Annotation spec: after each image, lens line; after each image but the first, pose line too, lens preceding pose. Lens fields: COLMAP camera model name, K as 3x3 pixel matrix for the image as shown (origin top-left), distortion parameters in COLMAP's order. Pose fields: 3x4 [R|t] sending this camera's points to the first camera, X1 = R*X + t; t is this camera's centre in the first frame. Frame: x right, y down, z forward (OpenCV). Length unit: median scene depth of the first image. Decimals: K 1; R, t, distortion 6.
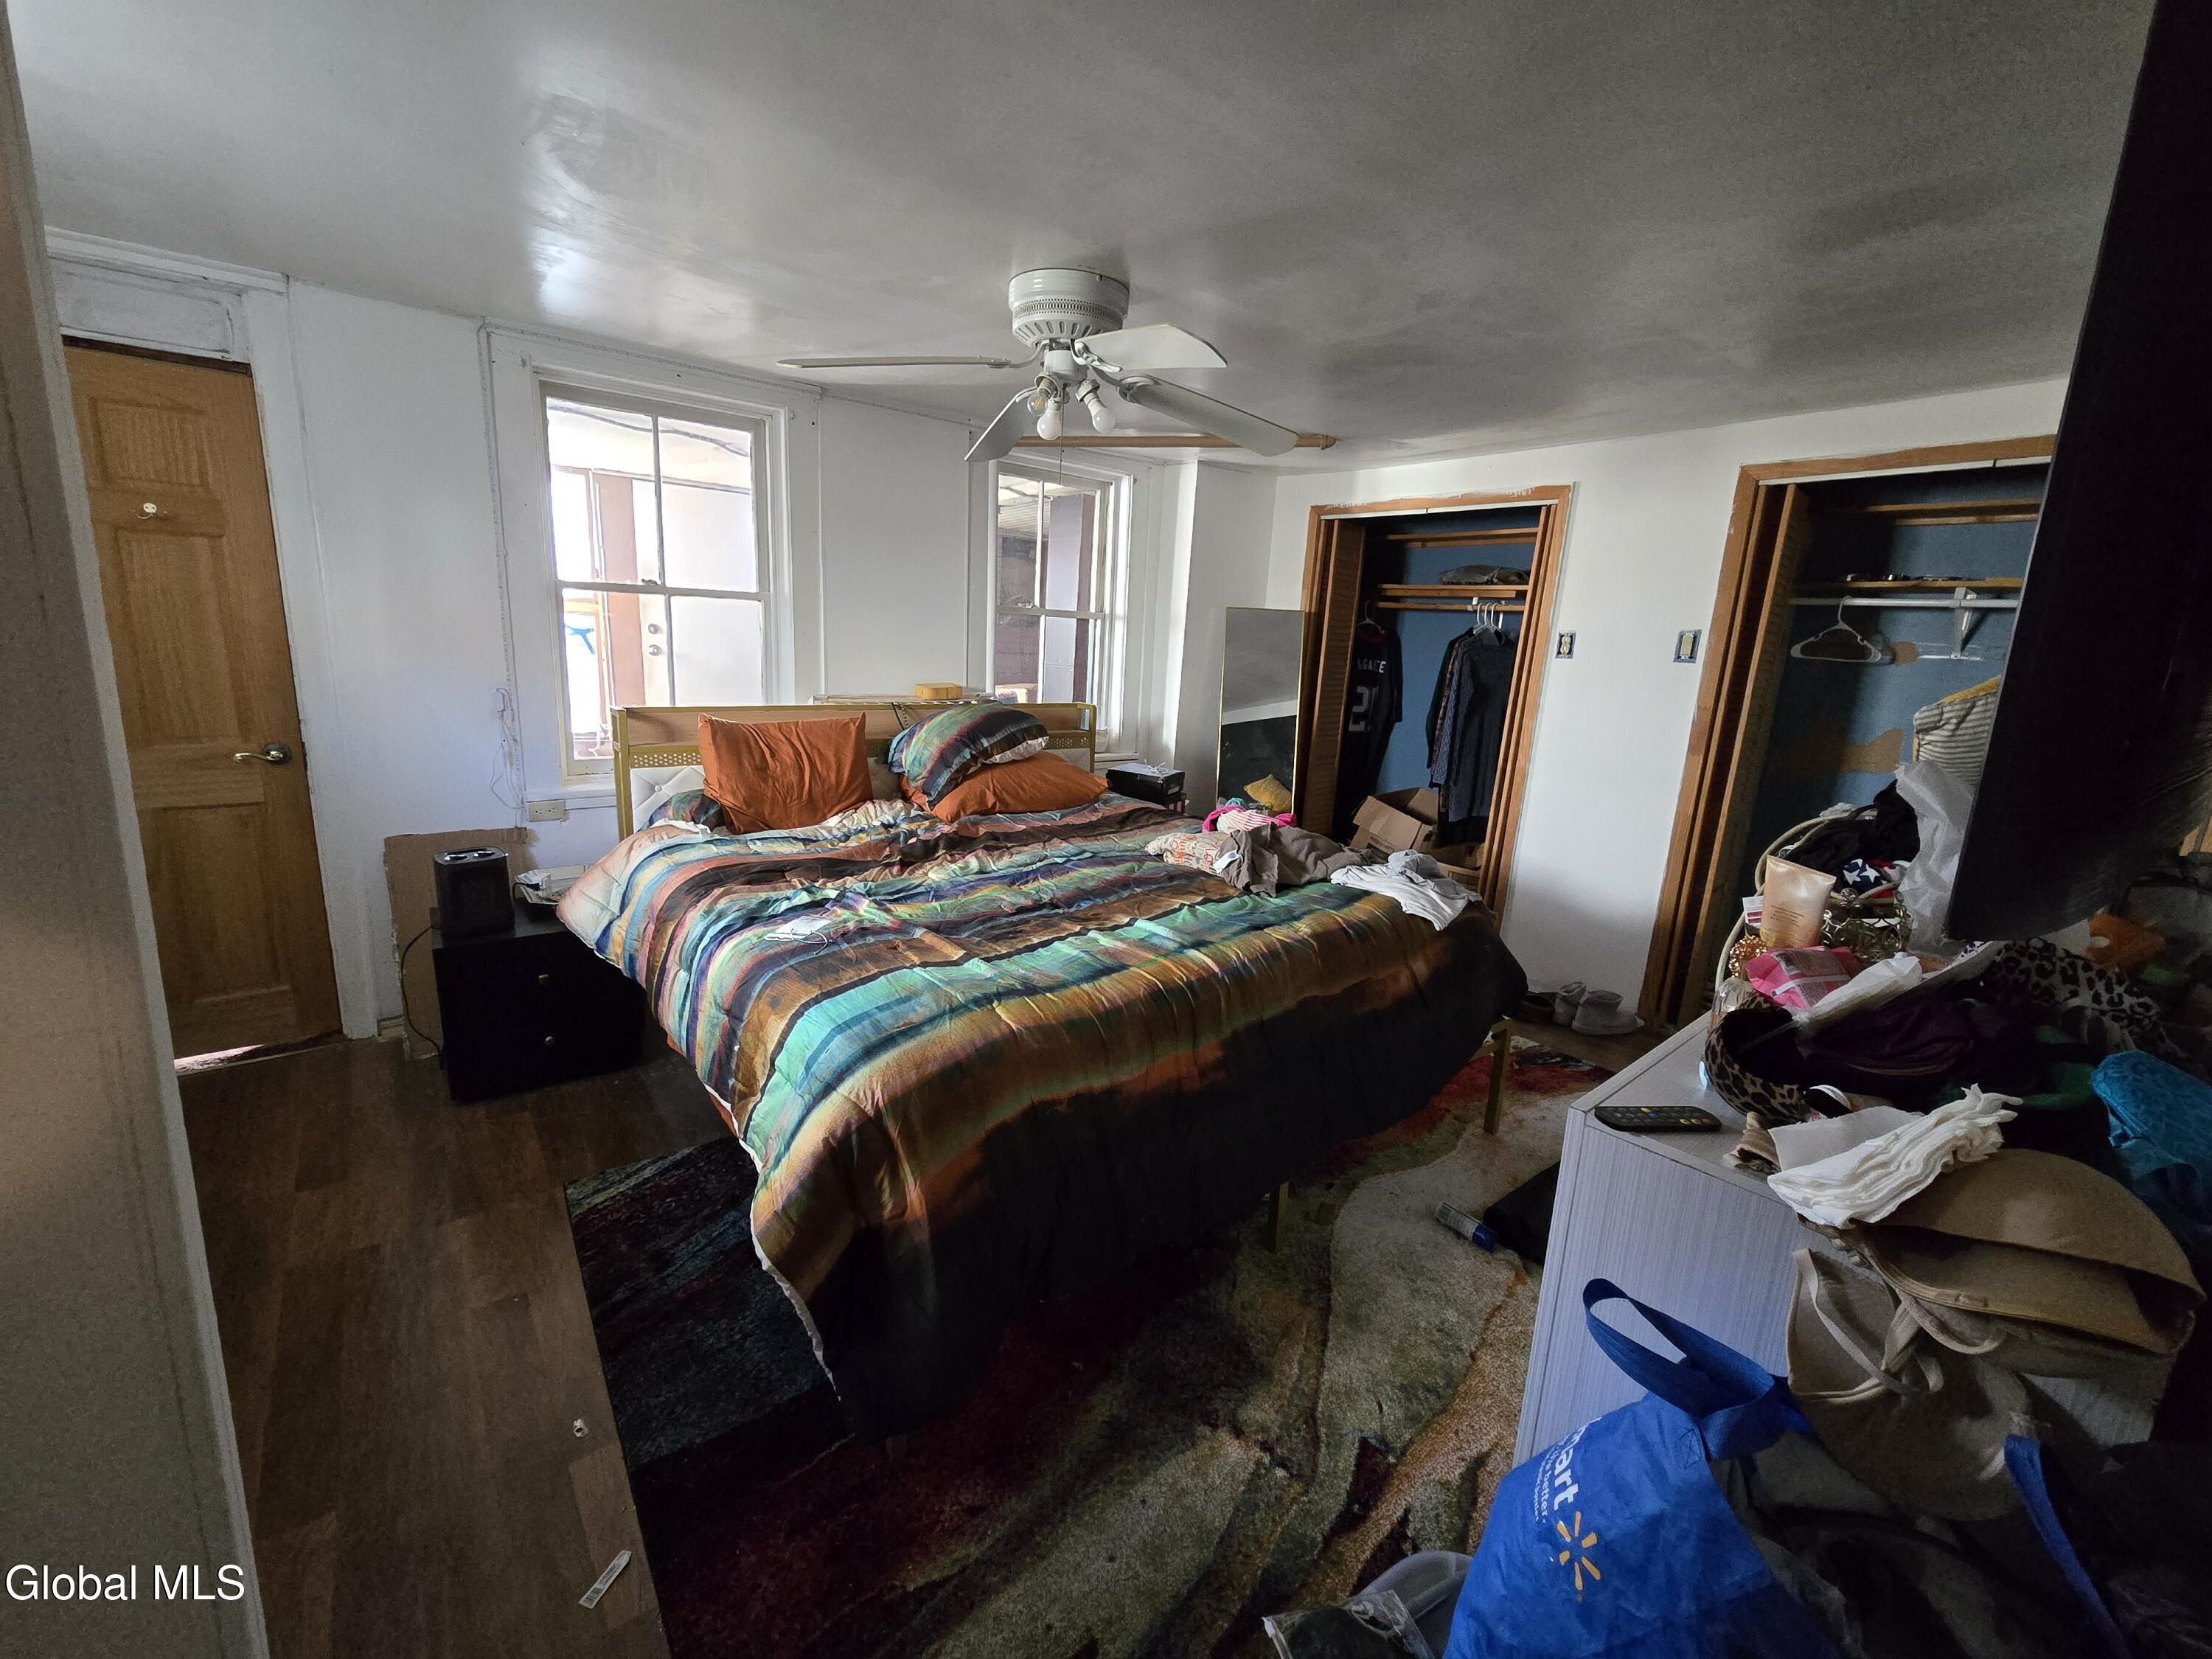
lens RADIAL K [[899.3, 0, 1106.7], [0, 899.3, 828.0], [0, 0, 1]] dist [0.000159, 0.000067]
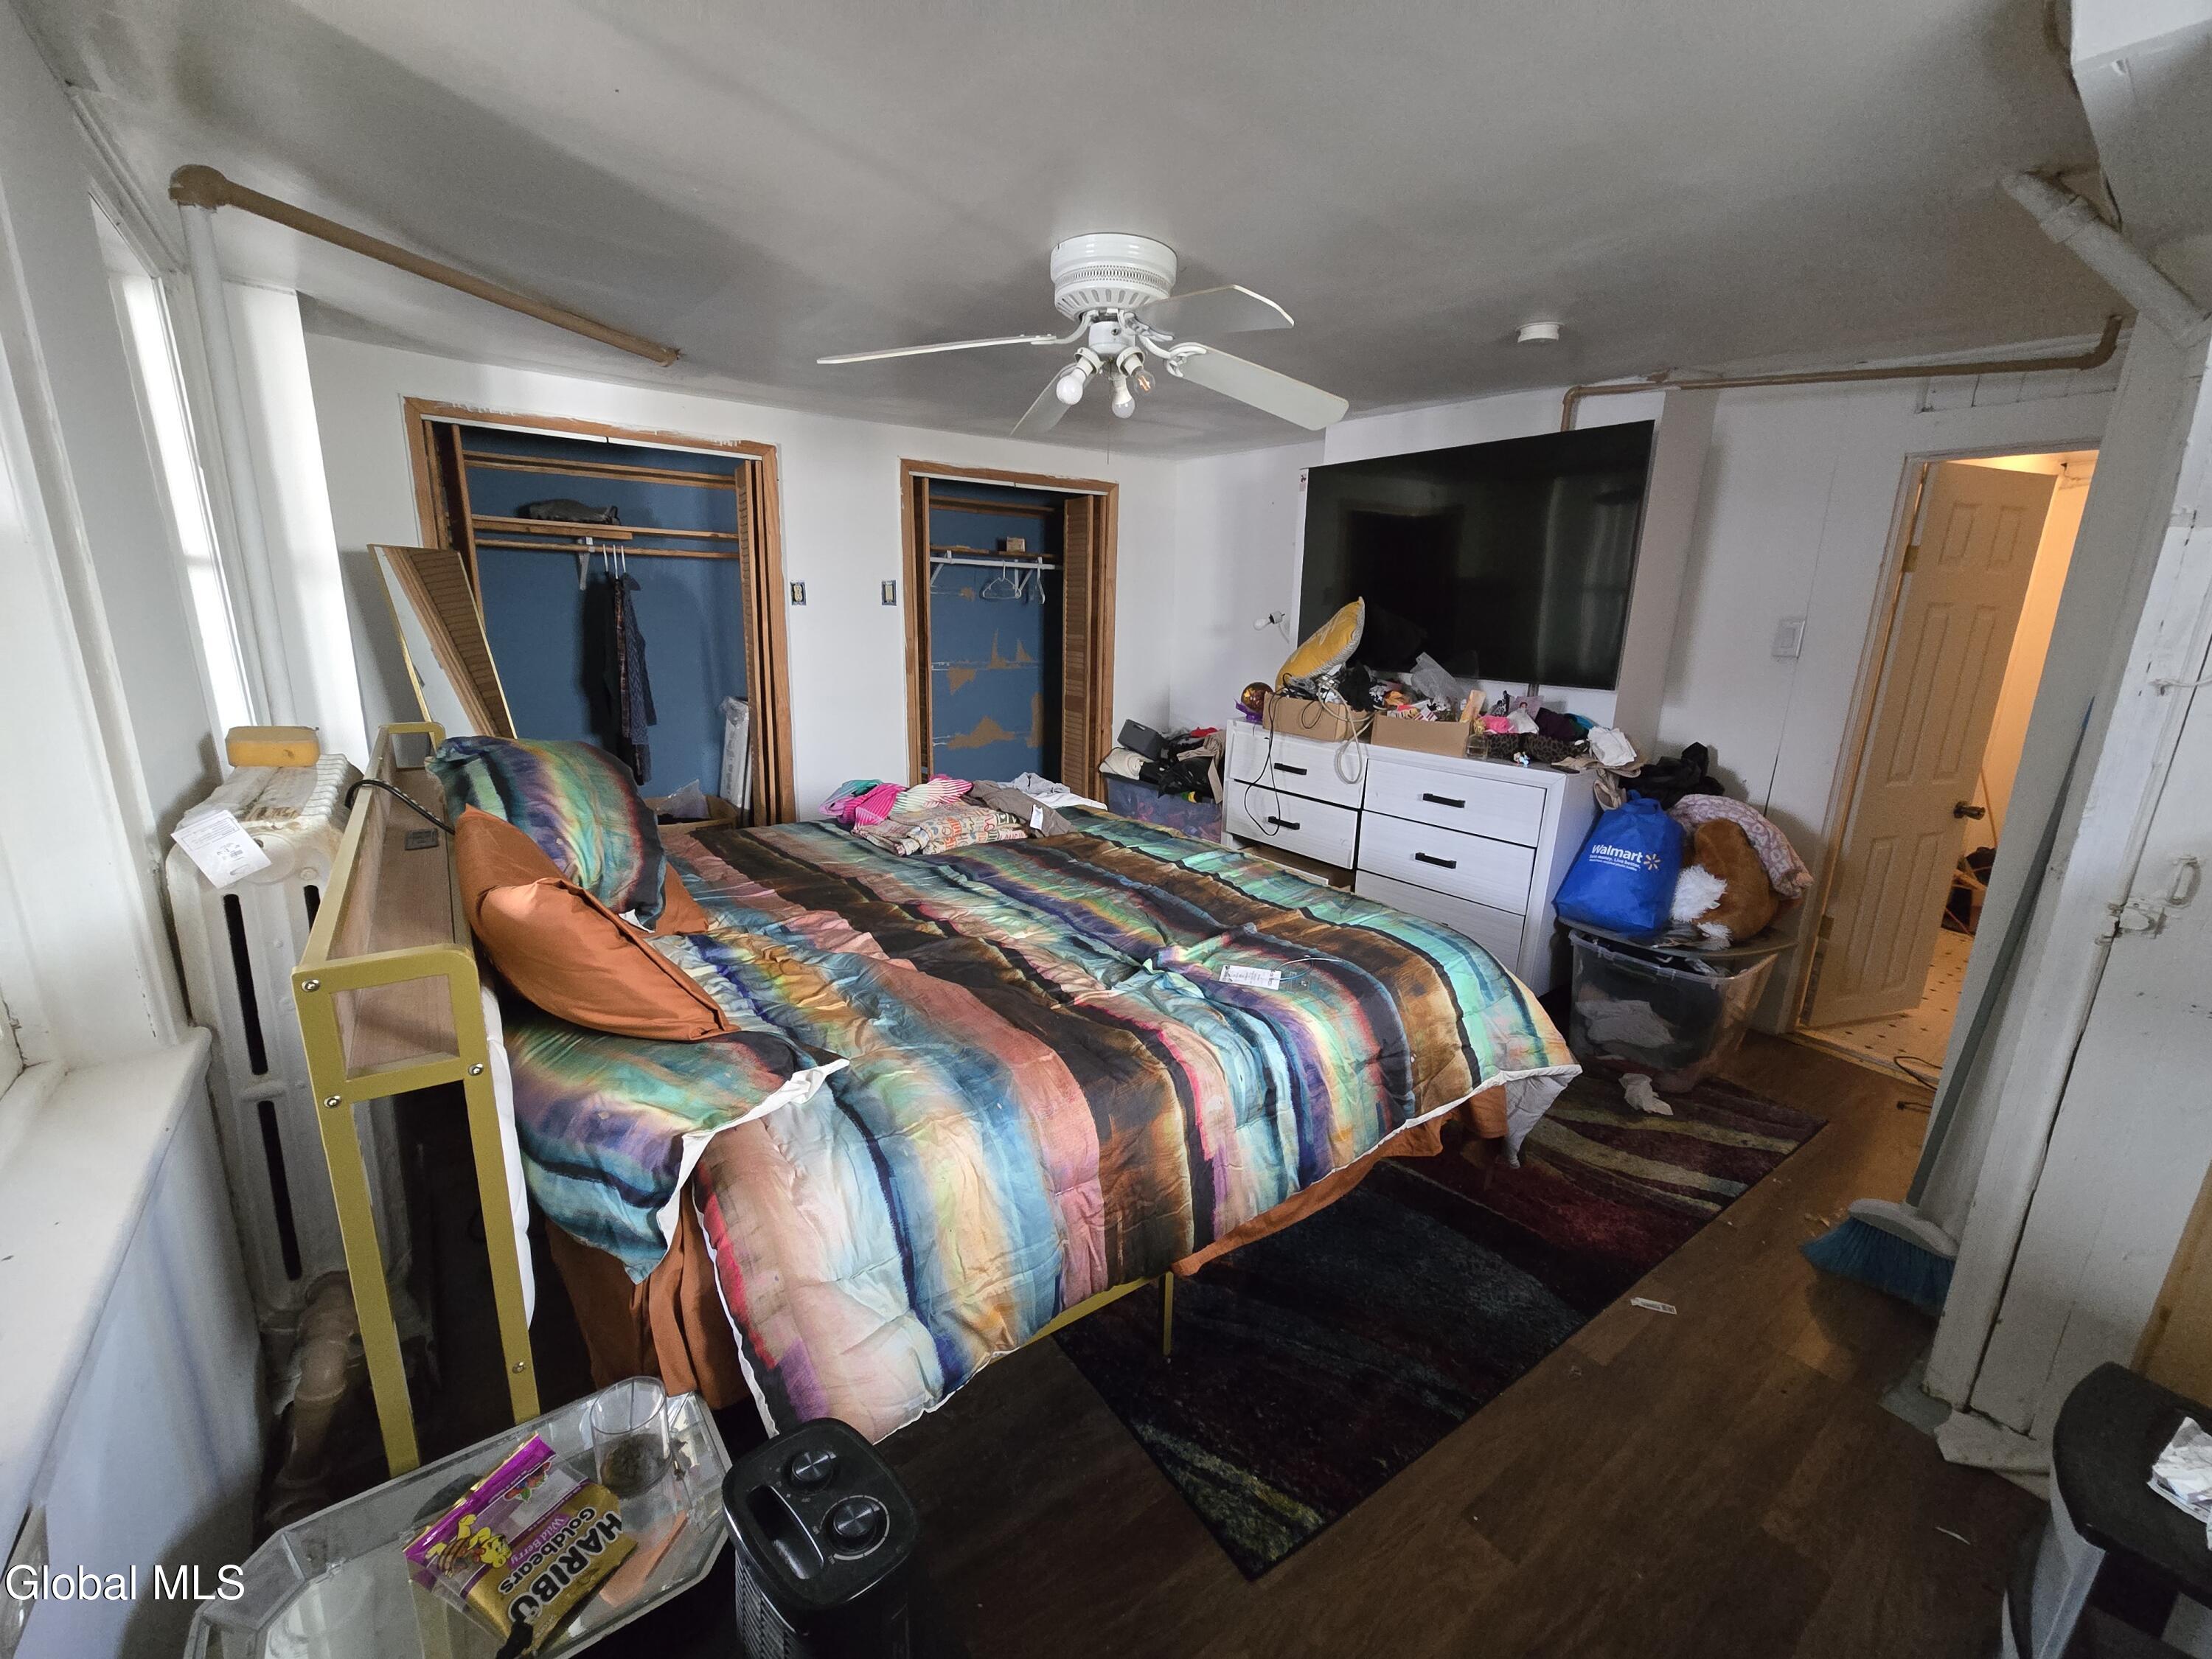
lens RADIAL K [[899.3, 0, 1101.5], [0, 899.3, 821.0], [0, 0, 1]] dist [0.000159, 0.000067]
pose [[0.046474, -0.280315, 0.958782, -0.627588], [0.190027, 0.944773, 0.267008, -0.162520], [-0.980678, 0.169786, 0.097175, 0.568395]]
